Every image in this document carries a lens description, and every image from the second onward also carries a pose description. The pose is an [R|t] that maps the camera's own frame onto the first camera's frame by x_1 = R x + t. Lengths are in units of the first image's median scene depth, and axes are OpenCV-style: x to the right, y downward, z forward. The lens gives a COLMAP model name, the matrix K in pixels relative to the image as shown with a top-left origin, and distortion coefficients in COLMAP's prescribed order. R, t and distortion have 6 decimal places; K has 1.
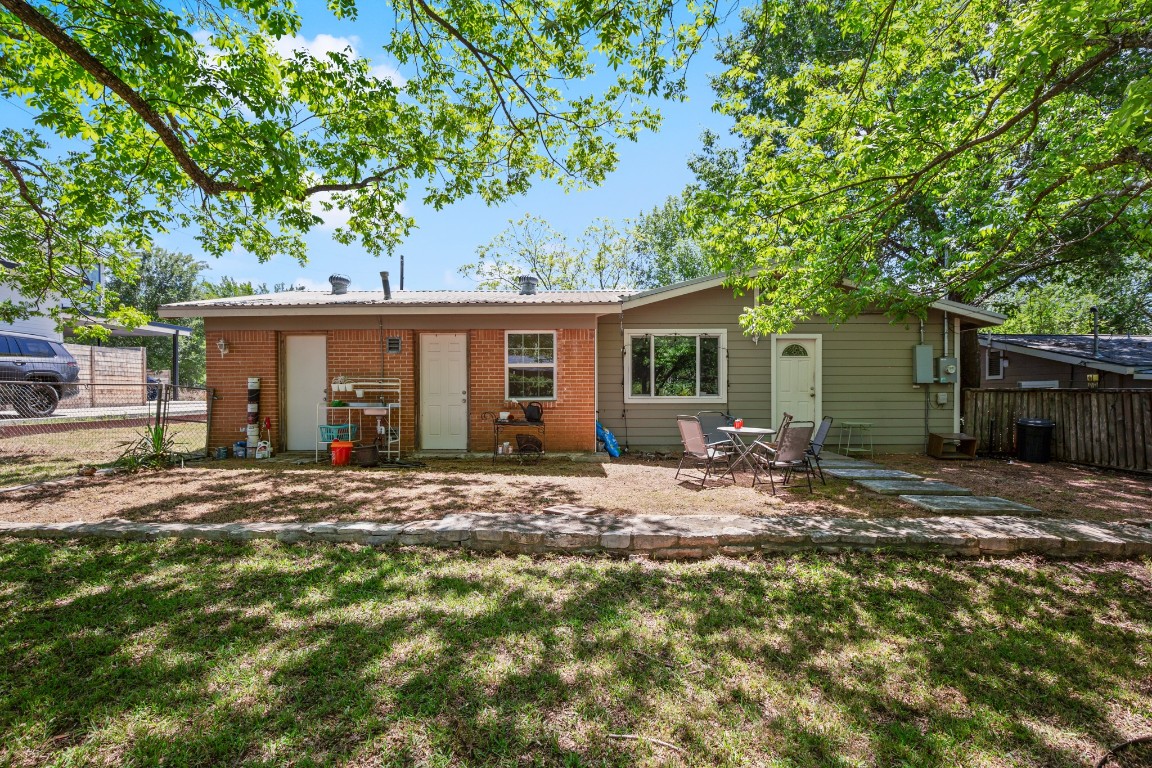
lens RADIAL K [[528.1, 0, 579.5], [0, 528.1, 387.6], [0, 0, 1]] dist [-0.016998, 0.001488]
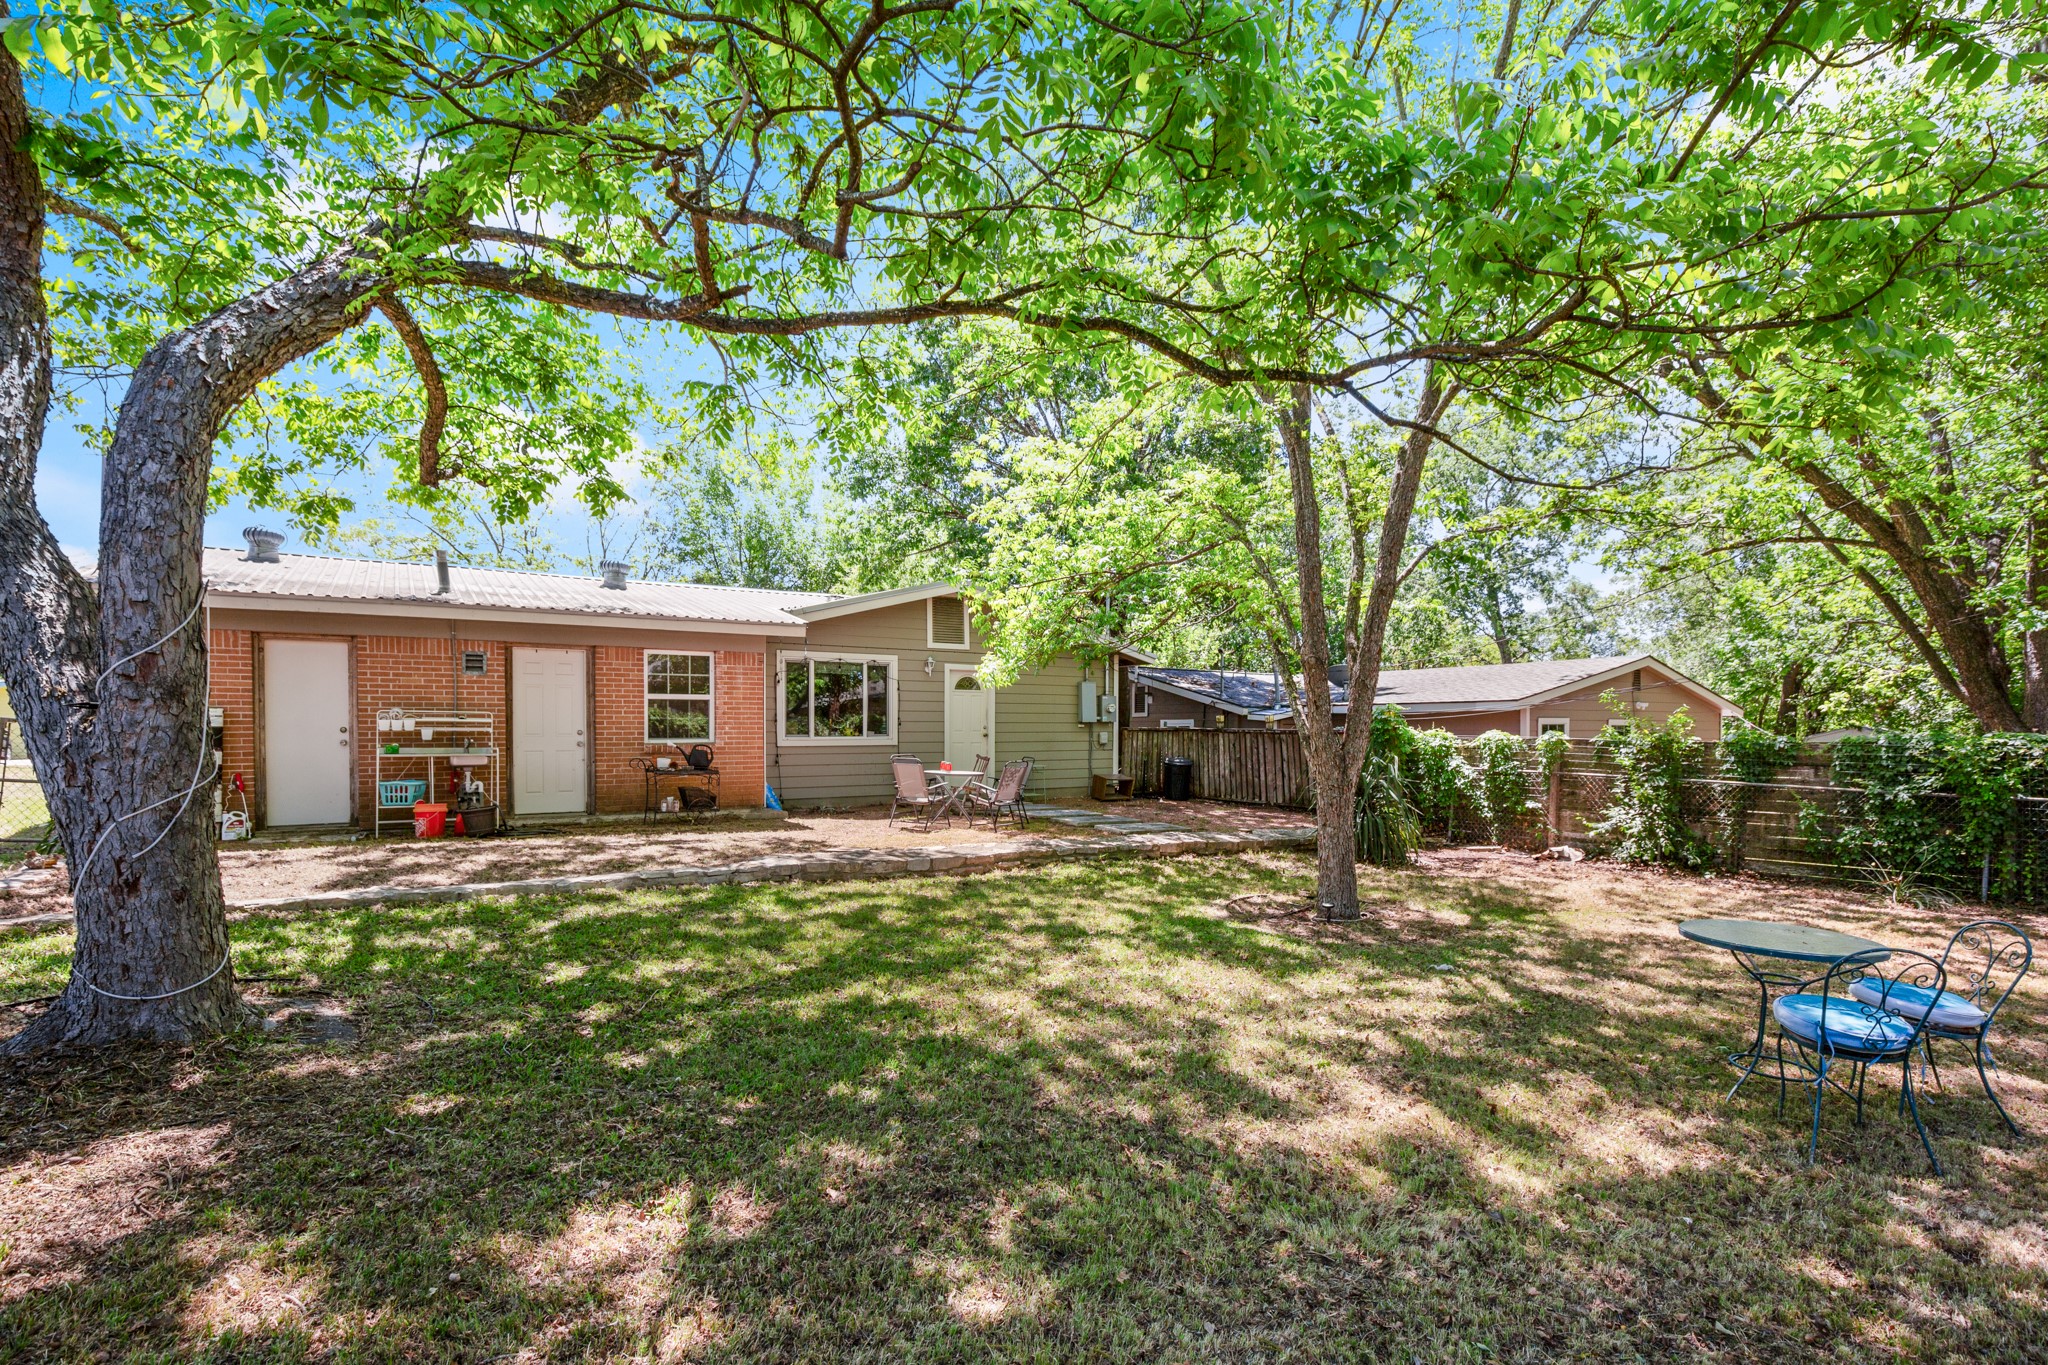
lens RADIAL K [[938.9, 0, 1019.3], [0, 938.9, 688.6], [0, 0, 1]] dist [-0.016998, 0.001488]
pose [[0.839196, 0.024564, 0.543274, -0.410878], [-0.006980, 0.999384, -0.034404, -0.010748], [-0.543784, 0.025080, 0.838850, -0.396360]]
